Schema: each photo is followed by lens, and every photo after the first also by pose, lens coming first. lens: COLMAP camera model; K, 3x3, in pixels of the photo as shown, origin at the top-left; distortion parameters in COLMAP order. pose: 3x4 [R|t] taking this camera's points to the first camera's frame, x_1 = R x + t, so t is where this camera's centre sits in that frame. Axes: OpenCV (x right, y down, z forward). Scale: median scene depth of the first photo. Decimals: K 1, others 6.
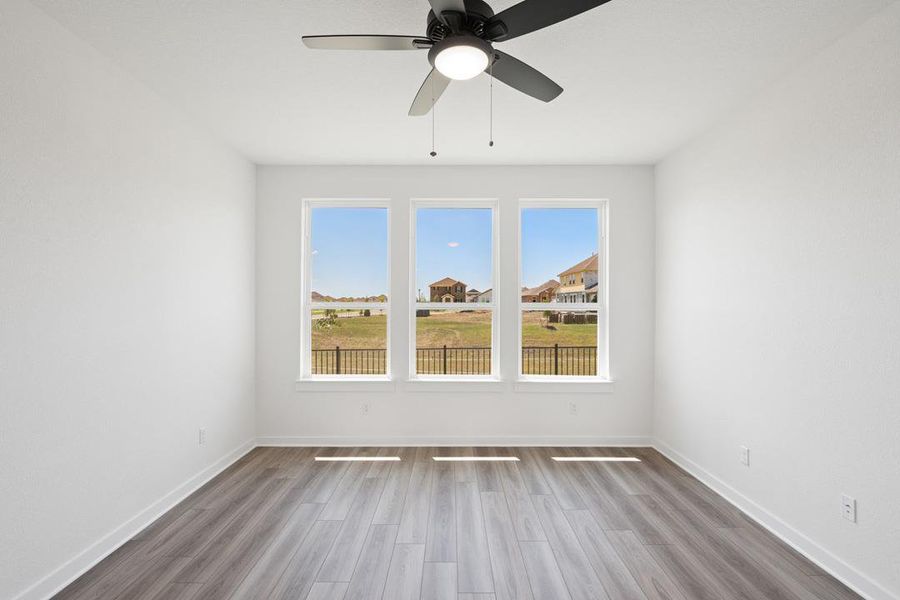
lens RADIAL K [[406.1, 0, 443.3], [0, 406.1, 302.5], [0, 0, 1]] dist [0.001656, -0.003521]
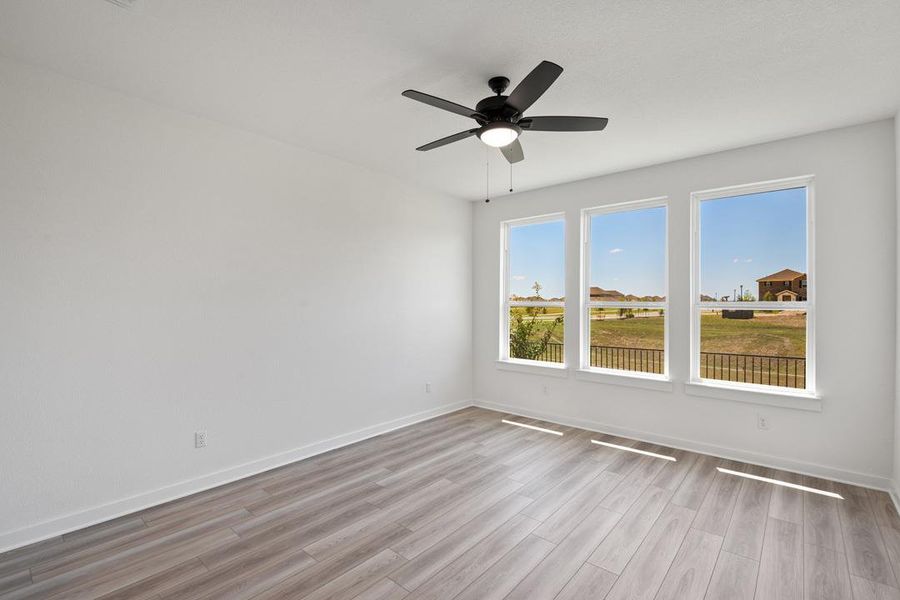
lens RADIAL K [[406.1, 0, 451.2], [0, 406.1, 300.3], [0, 0, 1]] dist [0.001656, -0.003521]
pose [[0.761552, -0.003360, -0.648095, 0.395267], [0.000962, 0.999991, -0.004054, 0.001305], [0.648103, 0.002464, 0.761548, -0.101570]]
